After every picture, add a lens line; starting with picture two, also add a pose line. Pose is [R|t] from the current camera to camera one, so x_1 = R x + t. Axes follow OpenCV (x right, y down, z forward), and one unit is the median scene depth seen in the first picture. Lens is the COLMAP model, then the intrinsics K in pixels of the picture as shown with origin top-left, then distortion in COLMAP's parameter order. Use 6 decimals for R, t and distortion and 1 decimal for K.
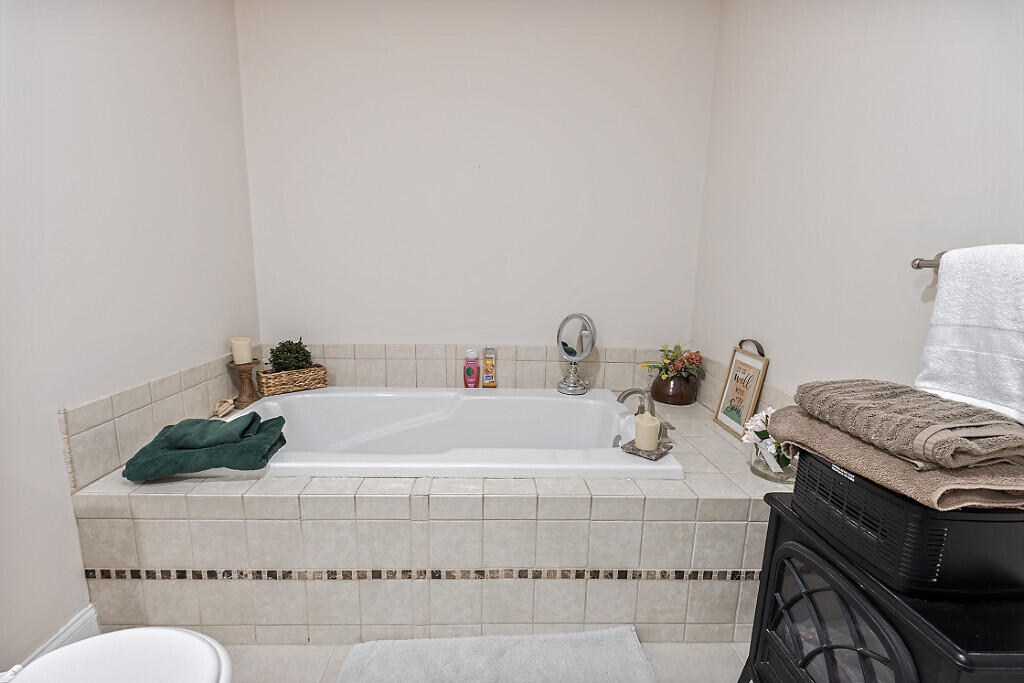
lens RADIAL K [[466.1, 0, 510.9], [0, 466.1, 346.4], [0, 0, 1]] dist [0.001147, -0.001342]
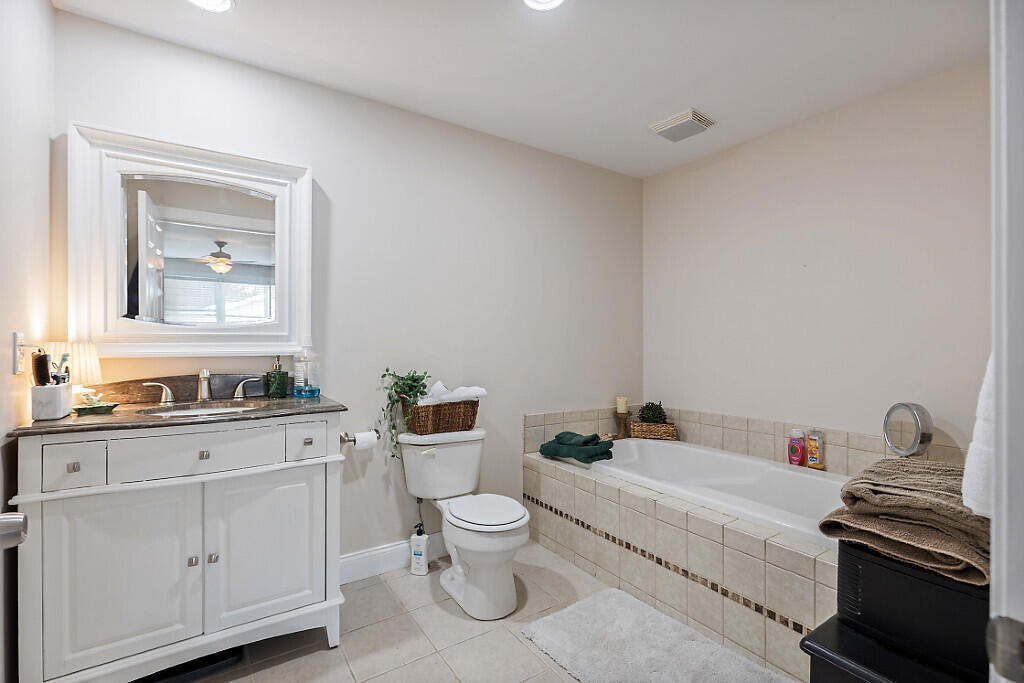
lens RADIAL K [[466.1, 0, 508.9], [0, 466.1, 341.2], [0, 0, 1]] dist [0.001147, -0.001342]
pose [[0.527772, -0.020931, -0.849128, 0.836471], [-0.147392, 0.982273, -0.115823, 0.051597], [0.836500, 0.186283, 0.515331, -0.270806]]
